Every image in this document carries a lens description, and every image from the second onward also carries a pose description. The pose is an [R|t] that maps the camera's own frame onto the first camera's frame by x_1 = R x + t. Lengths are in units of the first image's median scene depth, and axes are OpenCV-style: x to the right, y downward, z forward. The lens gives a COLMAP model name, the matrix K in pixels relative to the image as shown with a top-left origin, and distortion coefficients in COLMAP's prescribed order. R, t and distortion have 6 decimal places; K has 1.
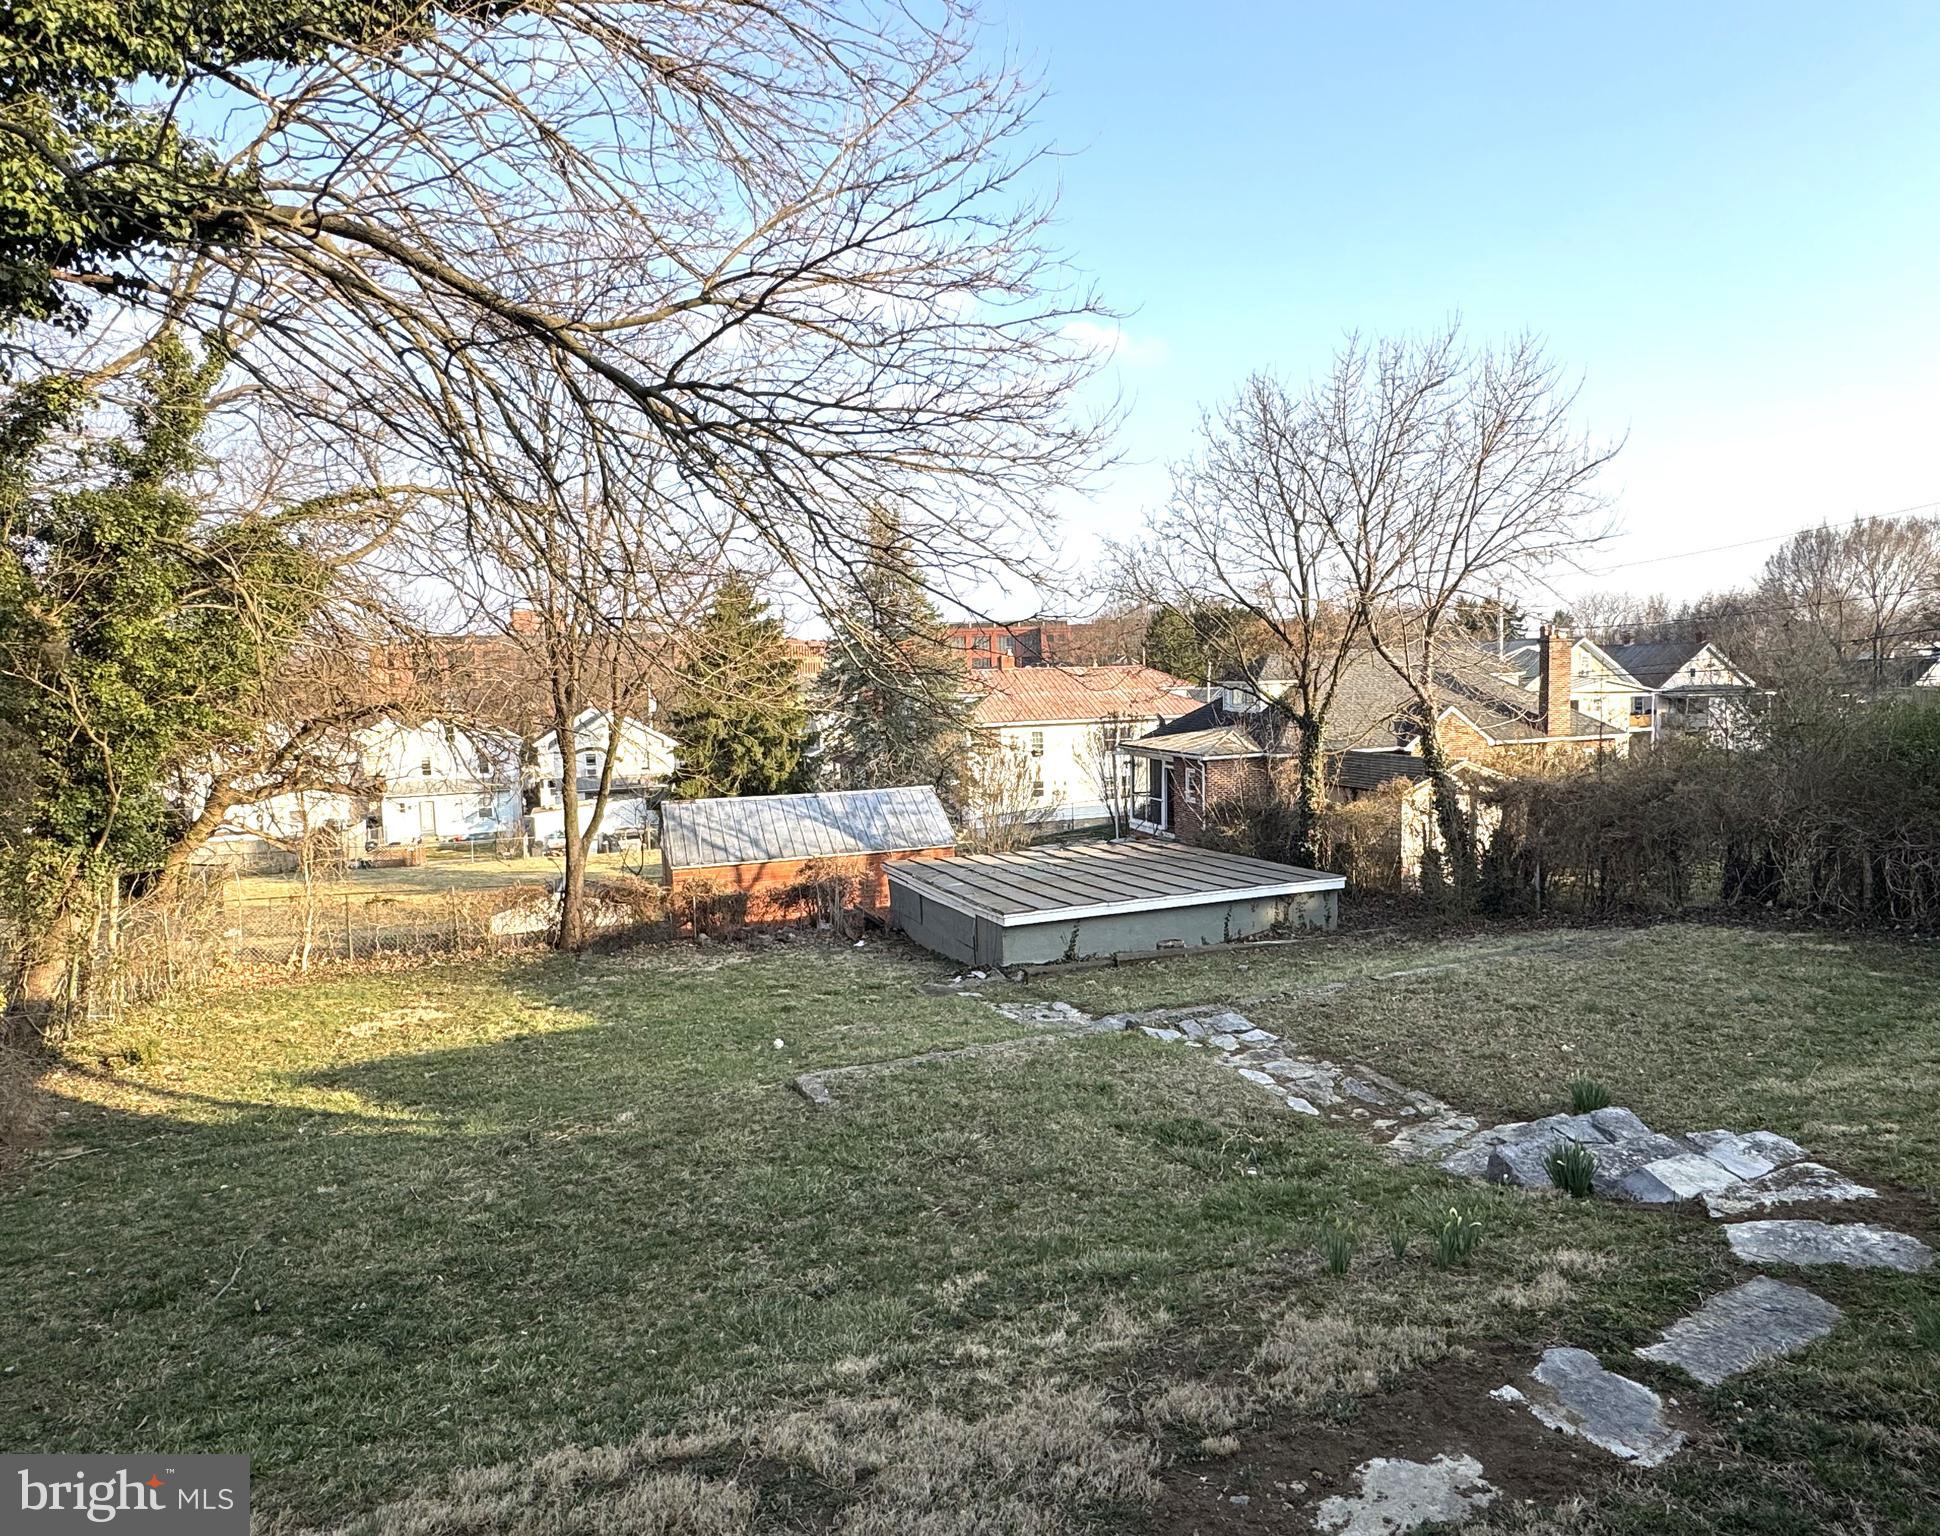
lens RADIAL K [[1181.8, 0, 1016.7], [0, 1181.8, 775.8], [0, 0, 1]] dist [0.000997, -0.002954]
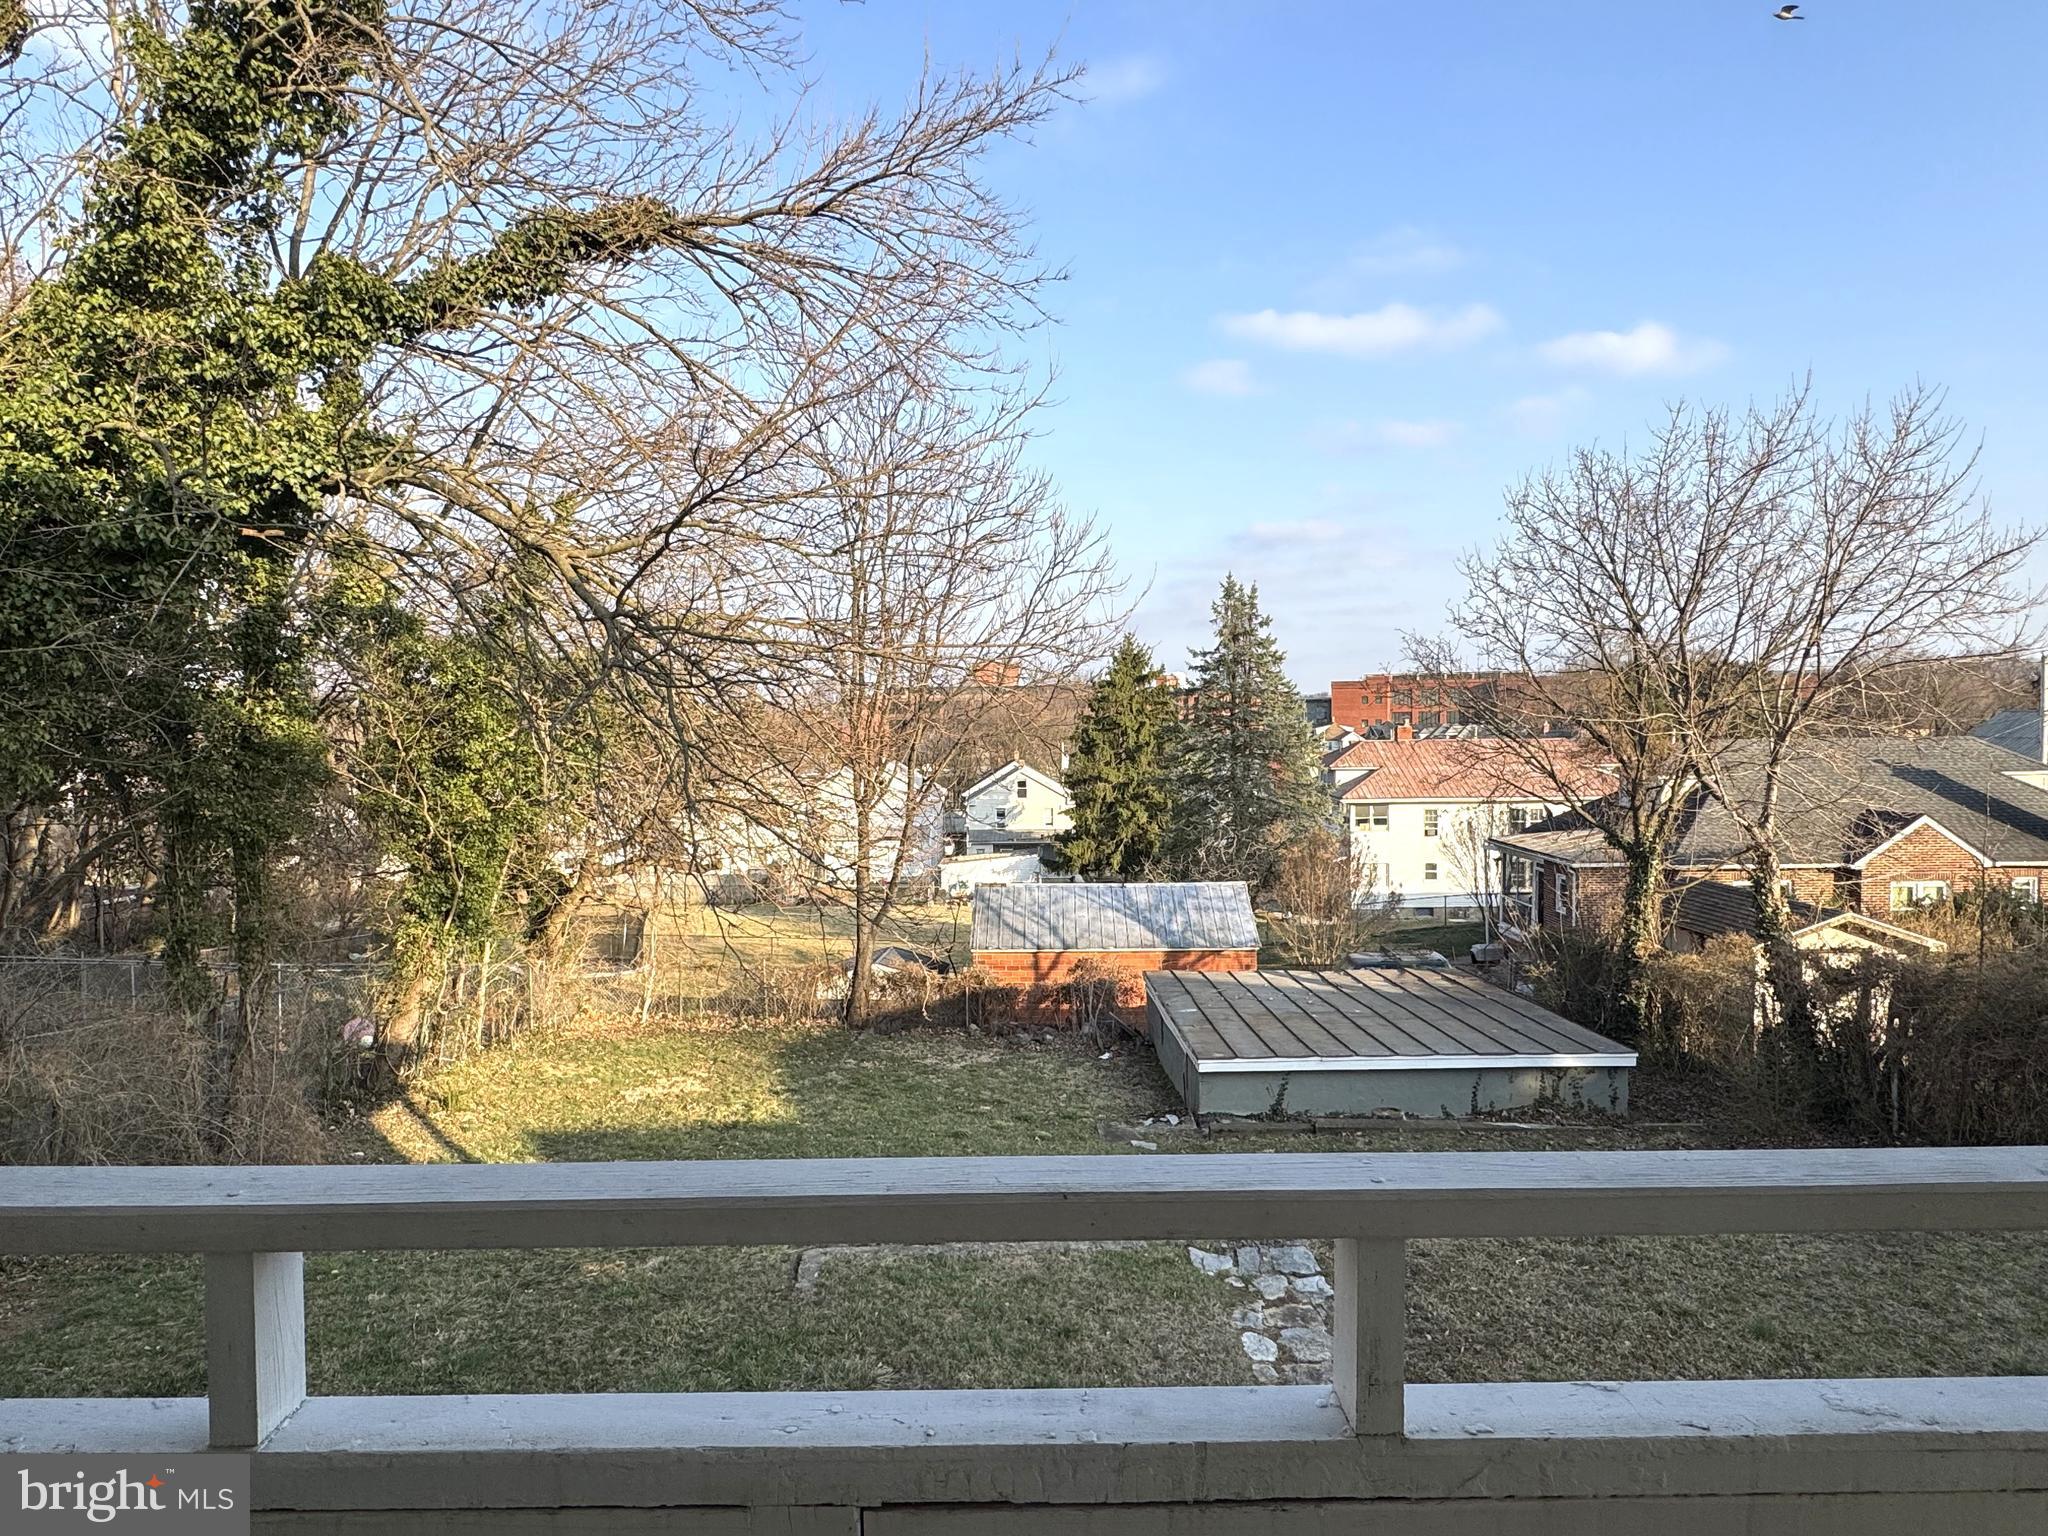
lens RADIAL K [[1176.3, 0, 1023.7], [0, 1176.3, 766.9], [0, 0, 1]] dist [-0.000722, 0.001490]
pose [[0.926693, 0.029715, -0.374644, 0.153708], [-0.045503, 0.998407, -0.033364, -0.058149], [0.373056, 0.047965, 0.926568, 0.051685]]
